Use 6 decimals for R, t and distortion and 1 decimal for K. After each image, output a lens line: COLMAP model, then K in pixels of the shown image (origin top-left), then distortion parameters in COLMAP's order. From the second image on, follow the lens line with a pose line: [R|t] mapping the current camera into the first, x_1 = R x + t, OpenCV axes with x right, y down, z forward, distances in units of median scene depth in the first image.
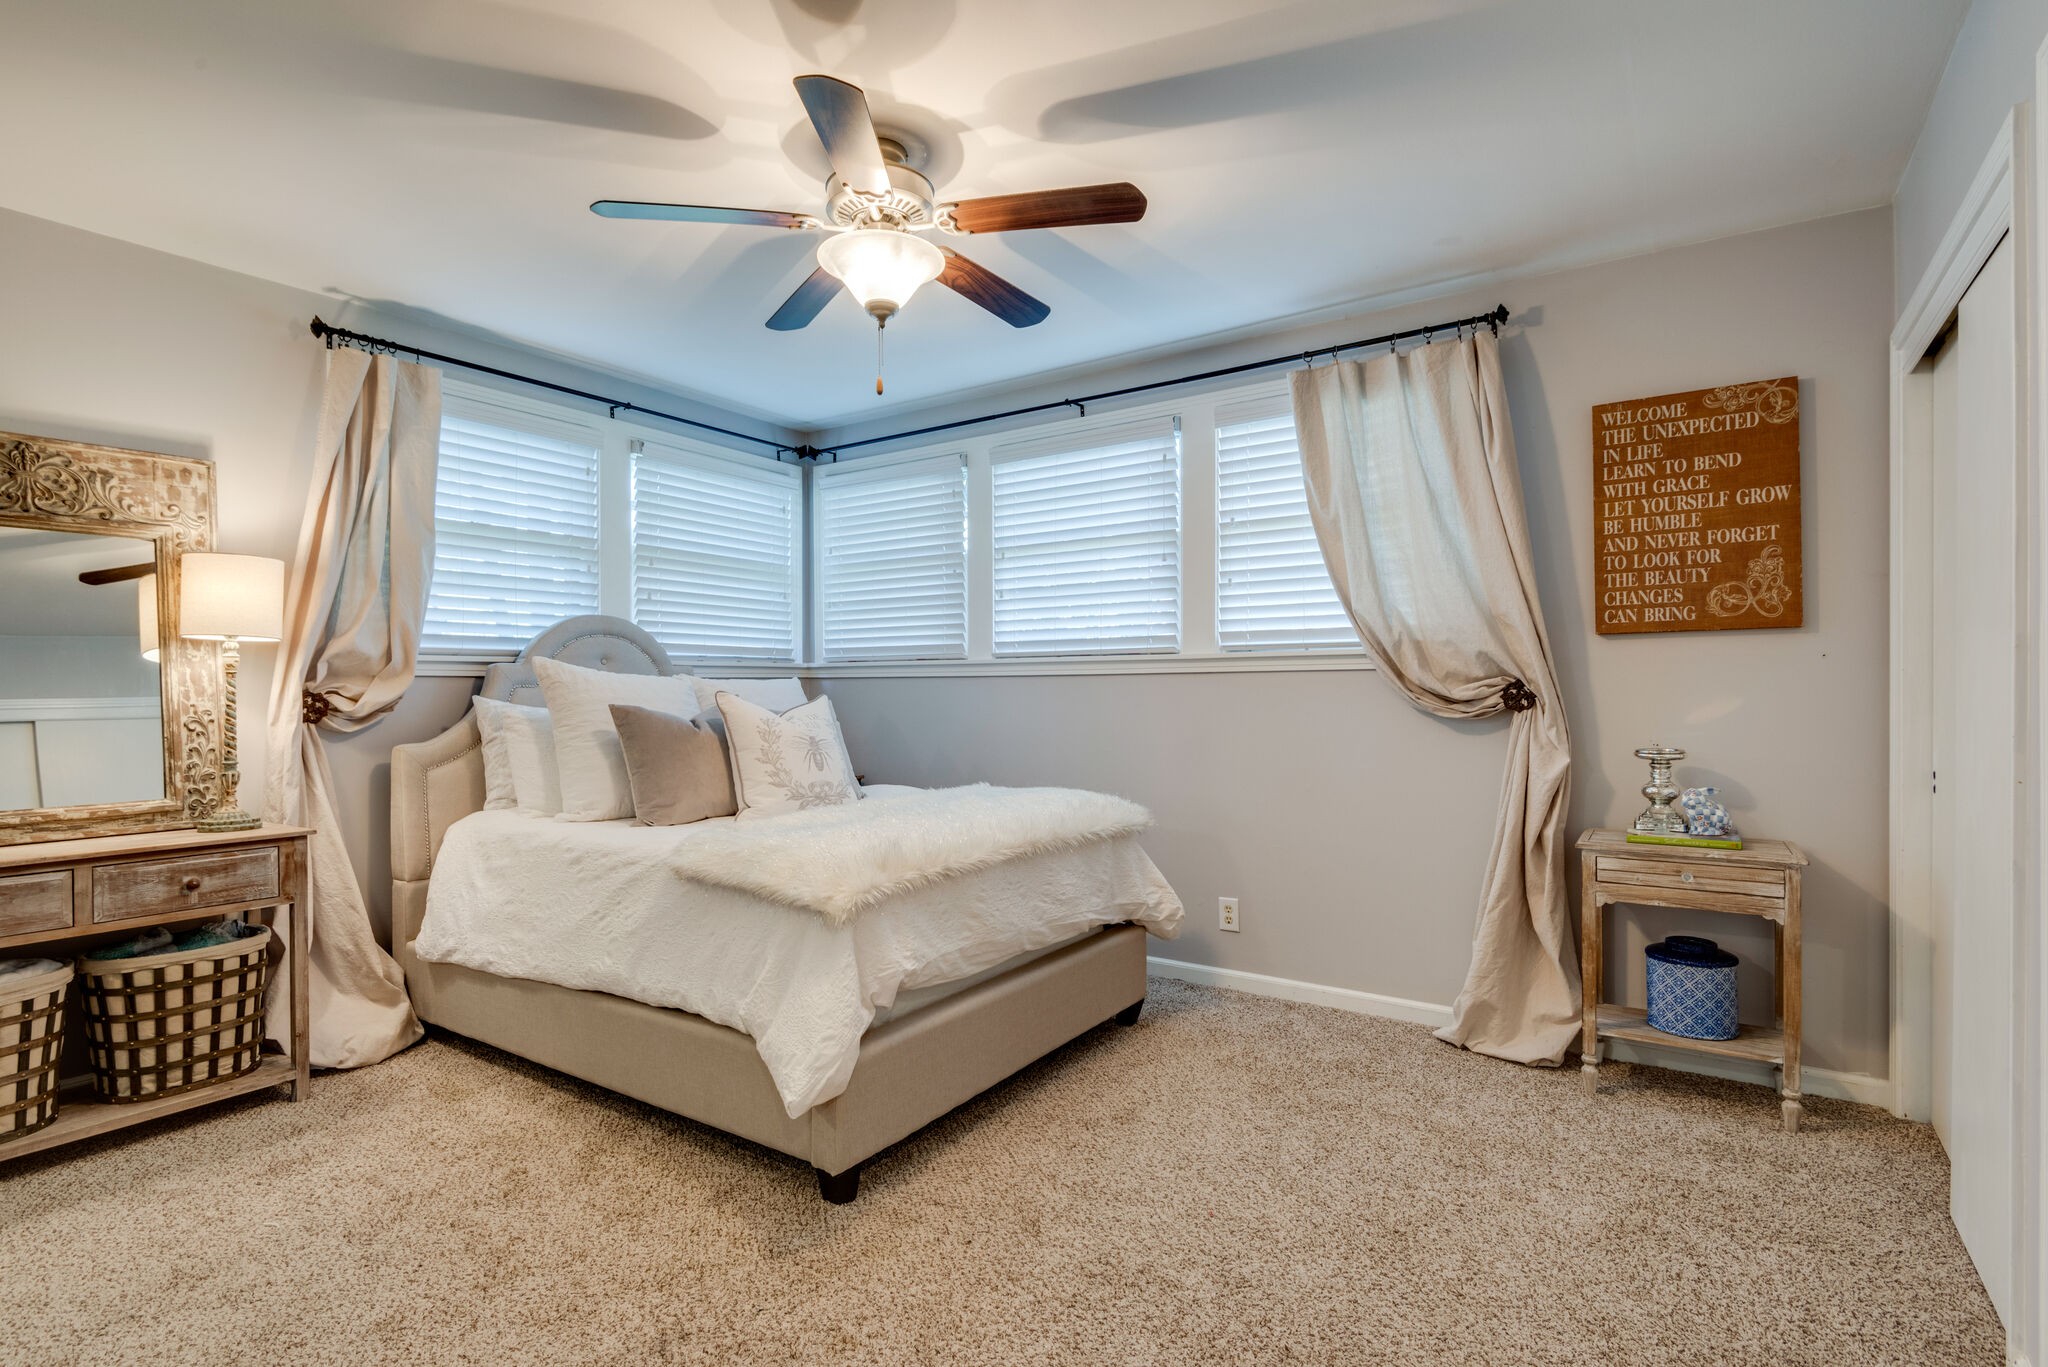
lens RADIAL K [[934.2, 0, 1024.0], [0, 934.2, 683.5], [0, 0, 1]] dist [-0.000128, -0.001216]
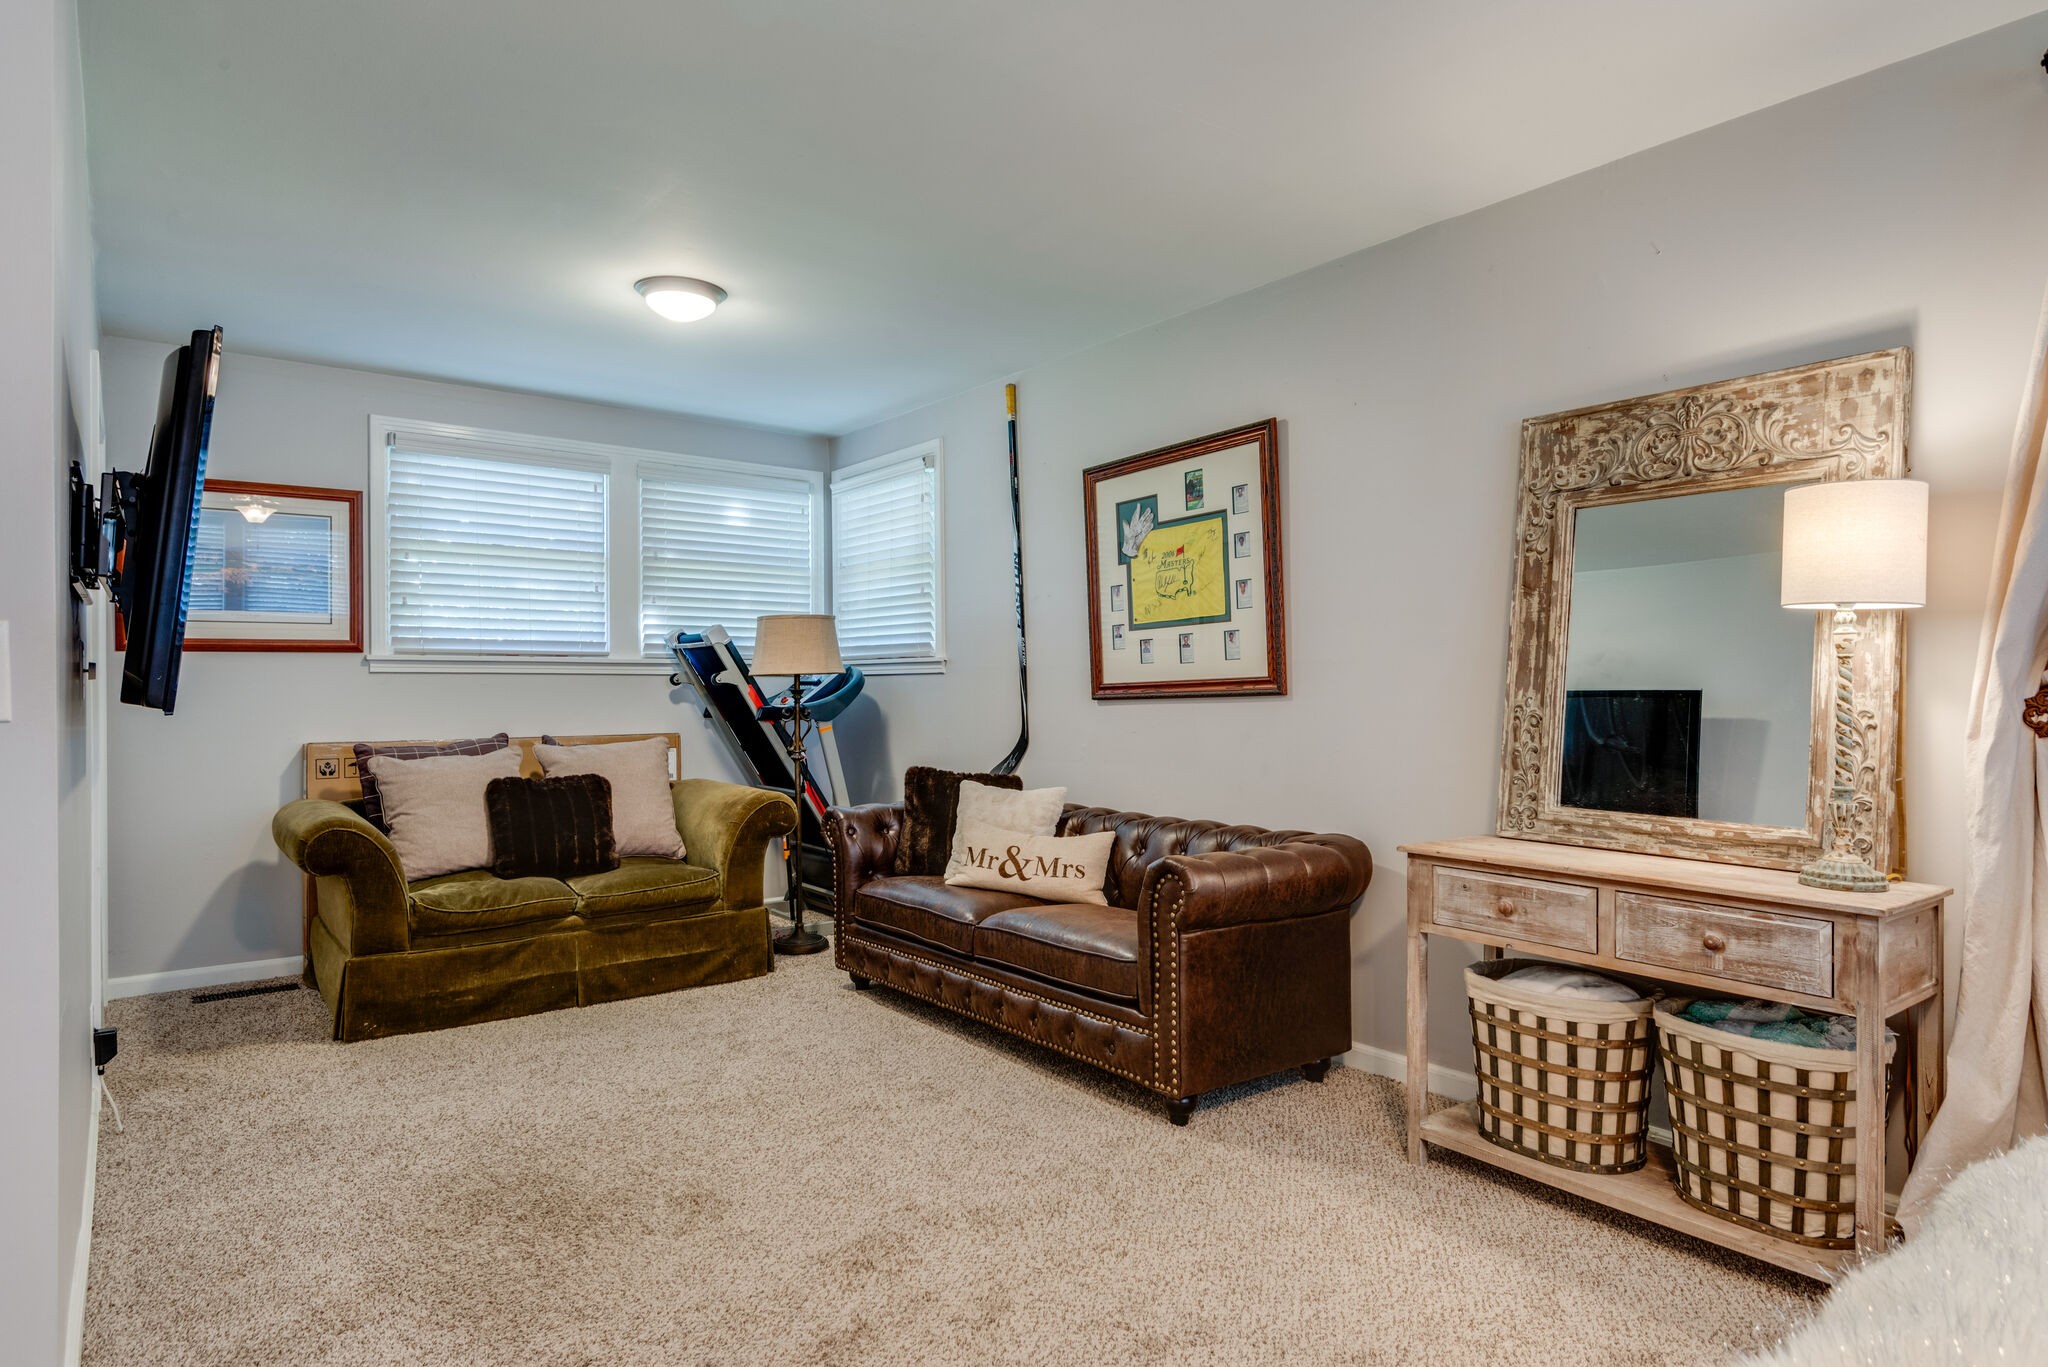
lens RADIAL K [[1143.3, 0, 983.4], [0, 1143.3, 678.2], [0, 0, 1]] dist [0.006819, -0.001835]
pose [[-0.292794, 0.004803, -0.956164, 0.141994], [0.004797, 0.999982, 0.003554, -0.002156], [0.956164, -0.003546, -0.292812, 0.661289]]
